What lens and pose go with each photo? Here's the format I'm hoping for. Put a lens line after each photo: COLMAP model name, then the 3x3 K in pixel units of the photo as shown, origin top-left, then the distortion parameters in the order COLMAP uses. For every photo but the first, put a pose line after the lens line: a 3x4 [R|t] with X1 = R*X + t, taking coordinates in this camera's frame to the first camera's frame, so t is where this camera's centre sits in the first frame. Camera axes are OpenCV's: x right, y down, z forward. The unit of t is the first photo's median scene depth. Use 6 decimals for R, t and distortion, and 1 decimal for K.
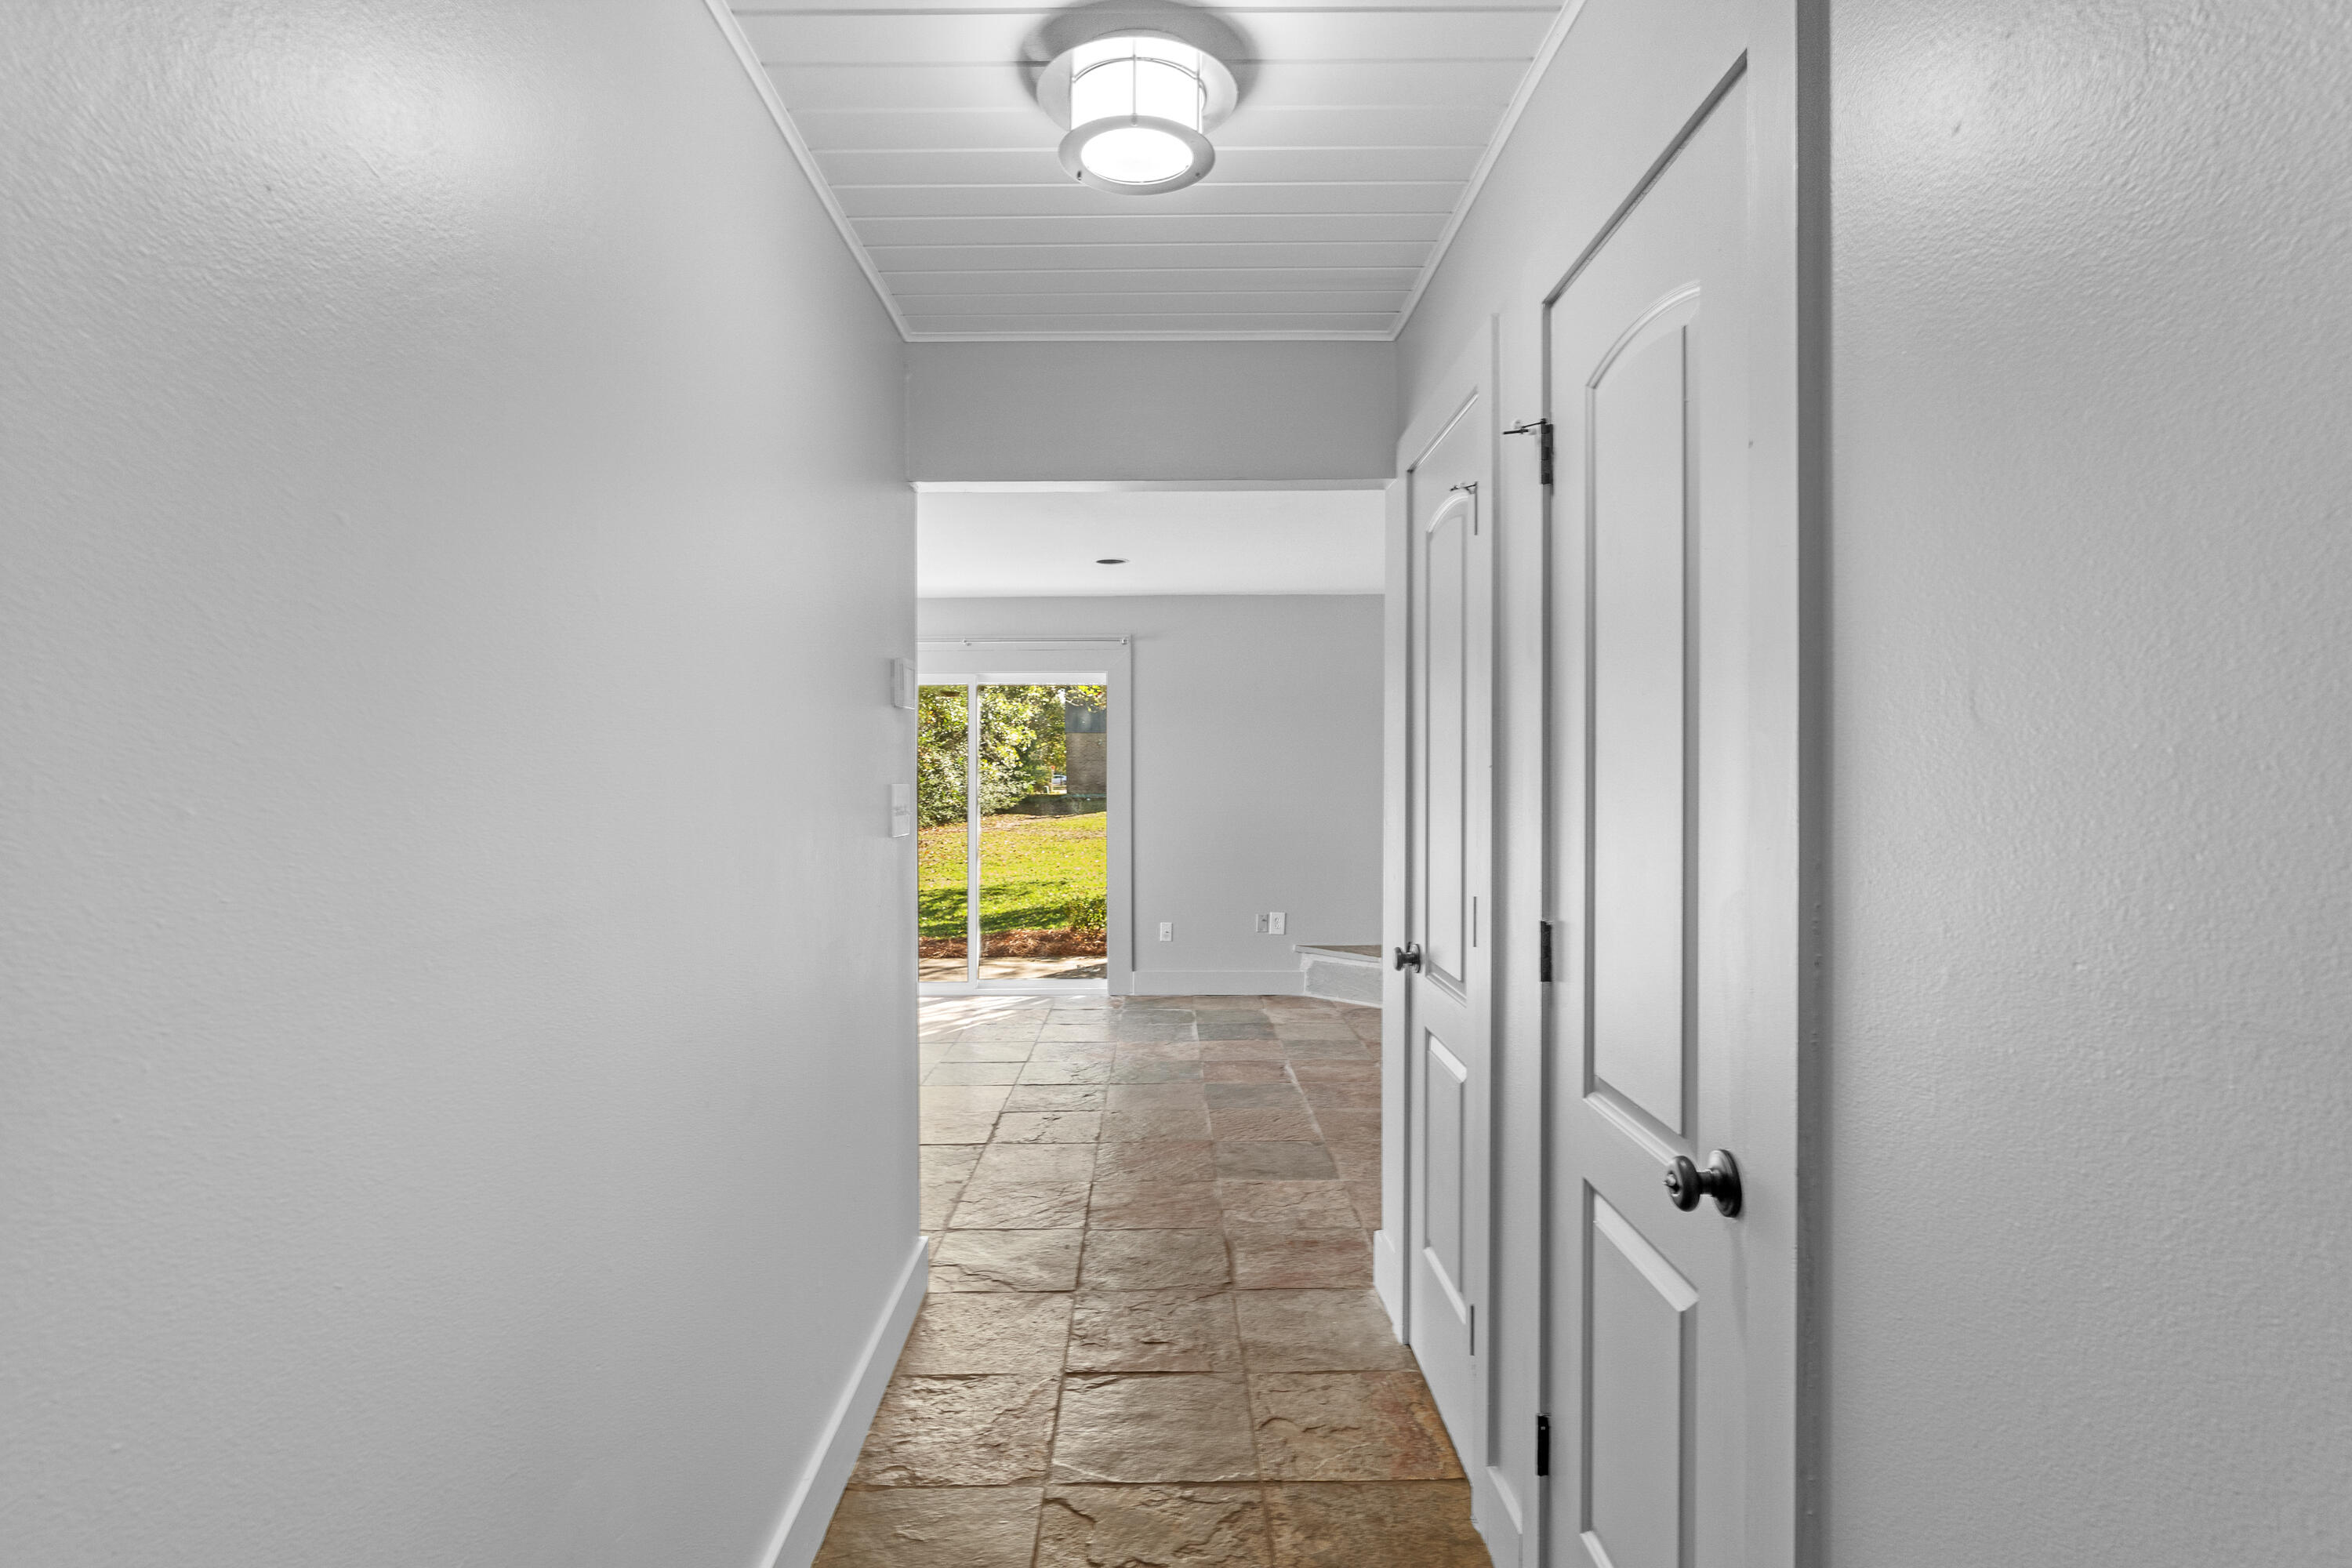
lens RADIAL K [[1154.7, 0, 1179.5], [0, 1154.7, 786.7], [0, 0, 1]] dist [-0.008180, 0.005746]
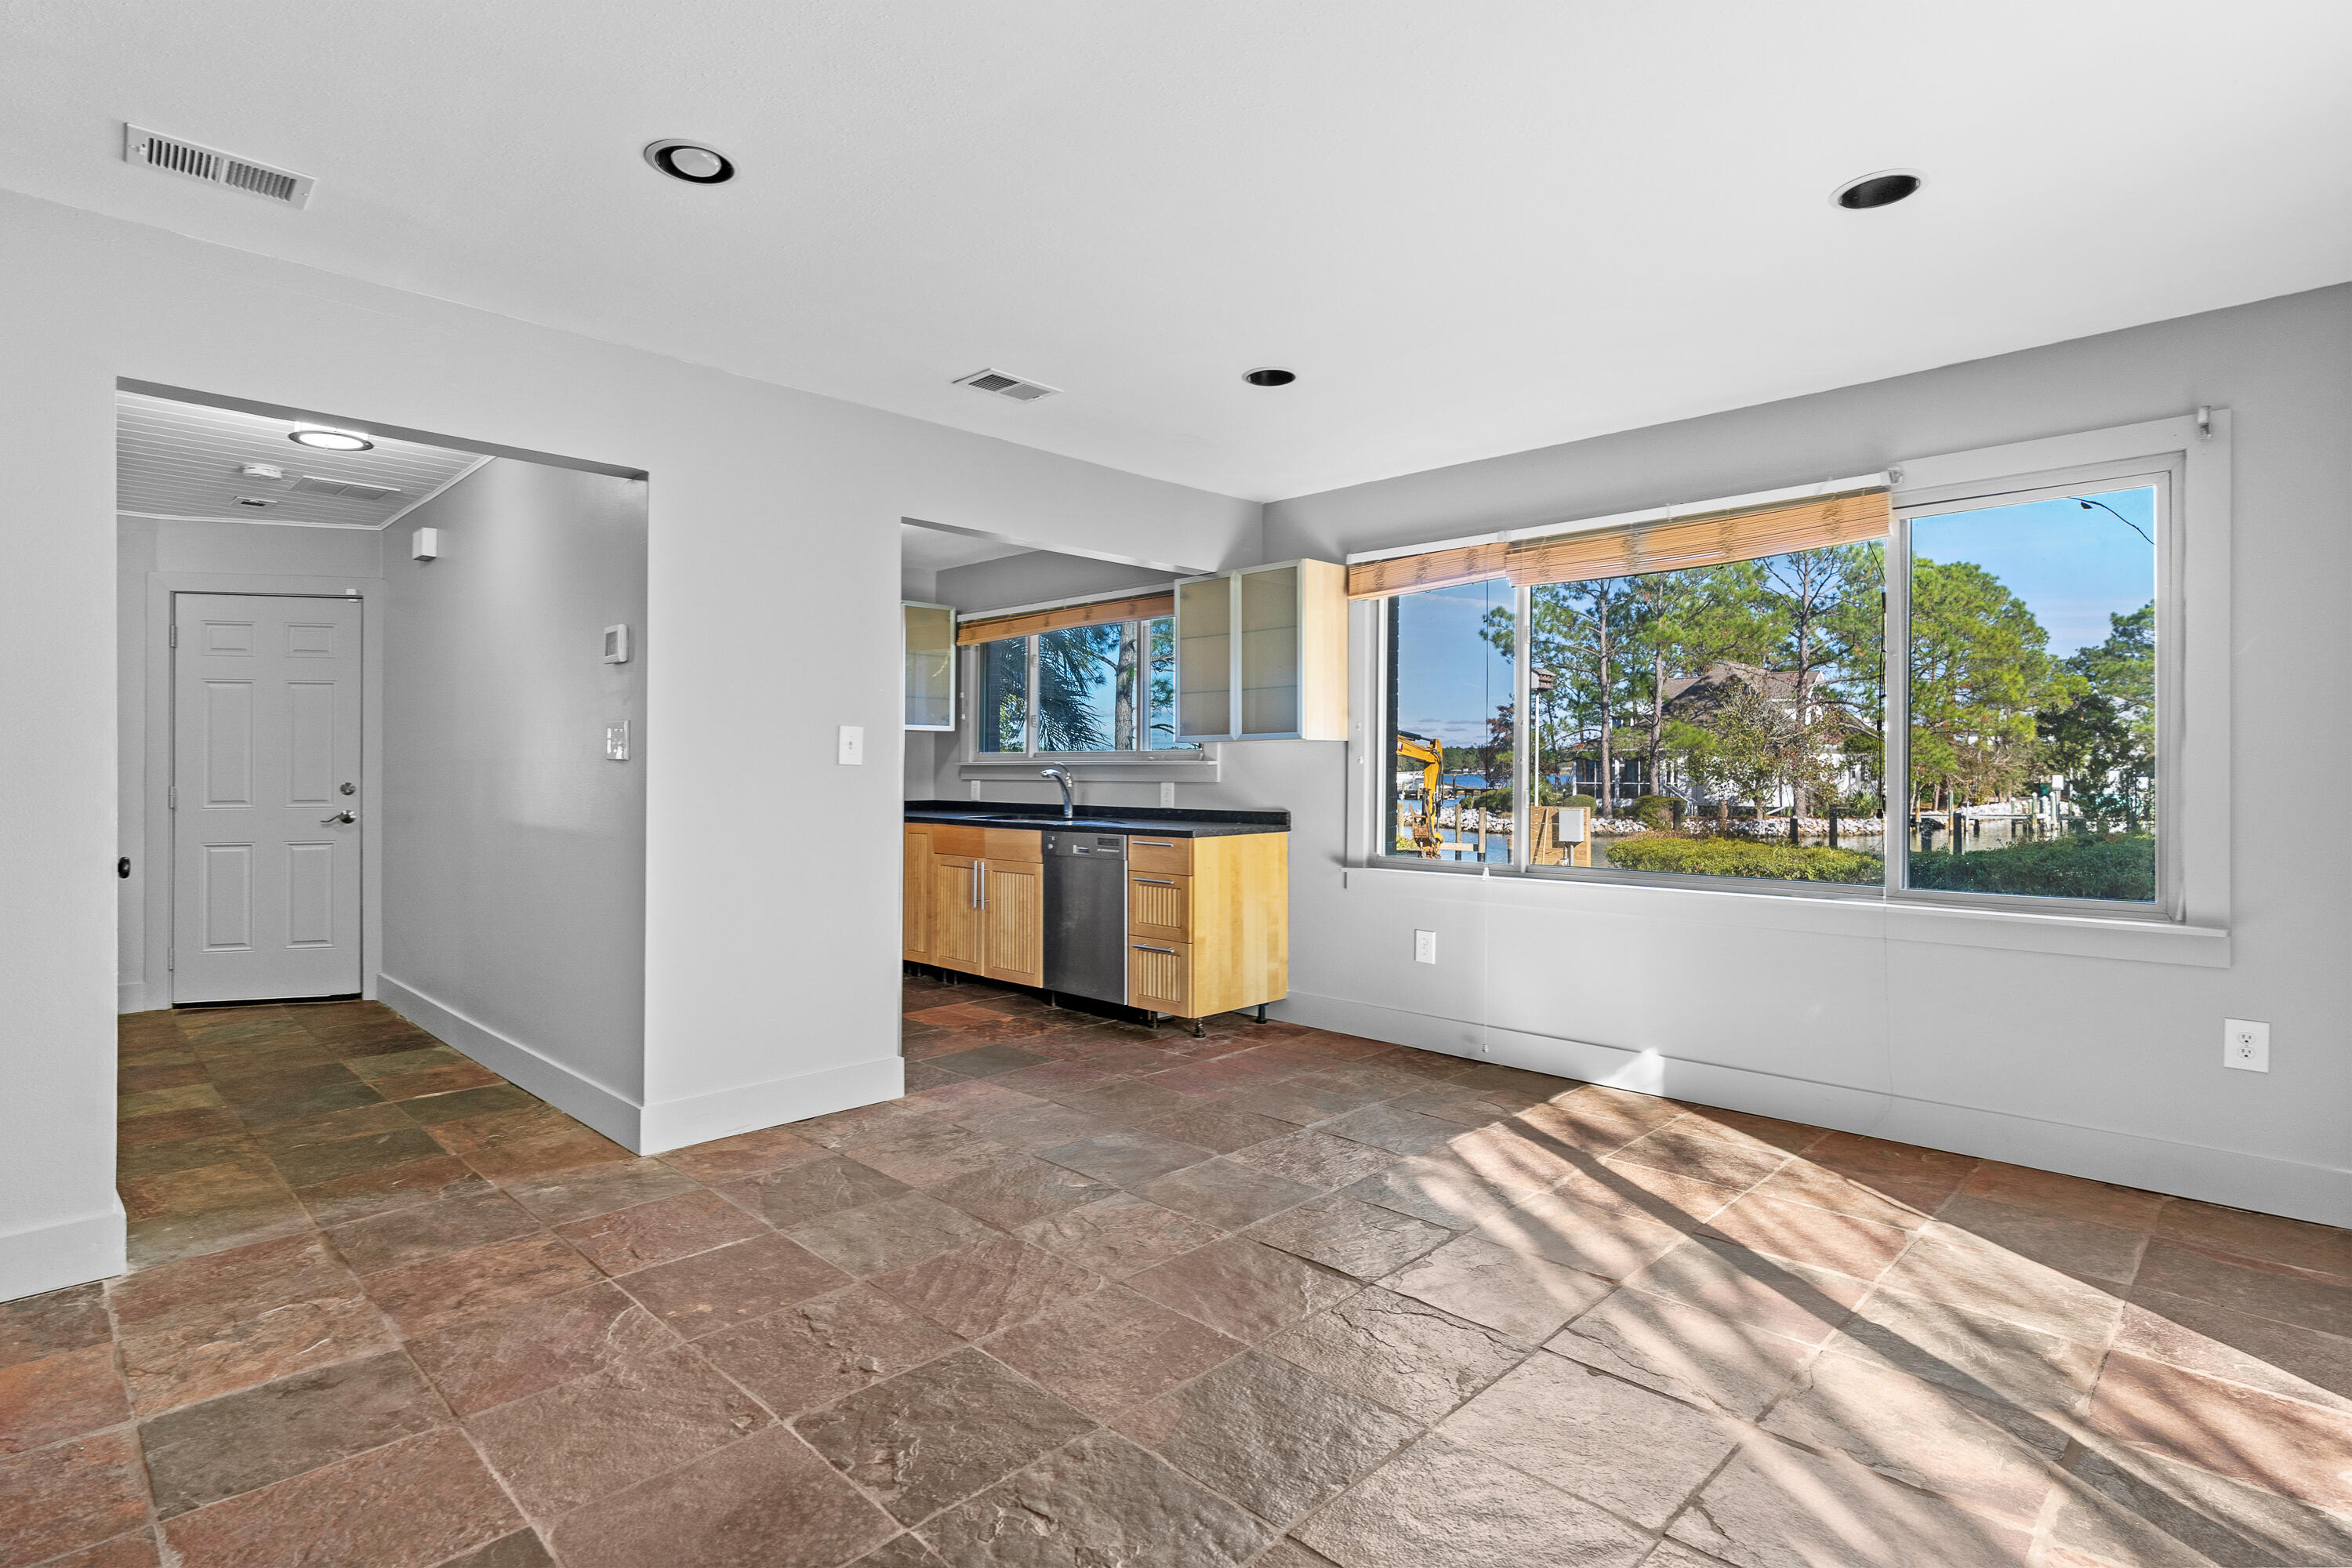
lens RADIAL K [[1154.7, 0, 1163.6], [0, 1154.7, 788.0], [0, 0, 1]] dist [-0.008180, 0.005746]
pose [[-0.715246, 0.011207, -0.698783, 0.090312], [-0.006970, 0.999707, 0.023167, 0.014455], [0.698838, 0.021441, -0.714959, 0.921651]]
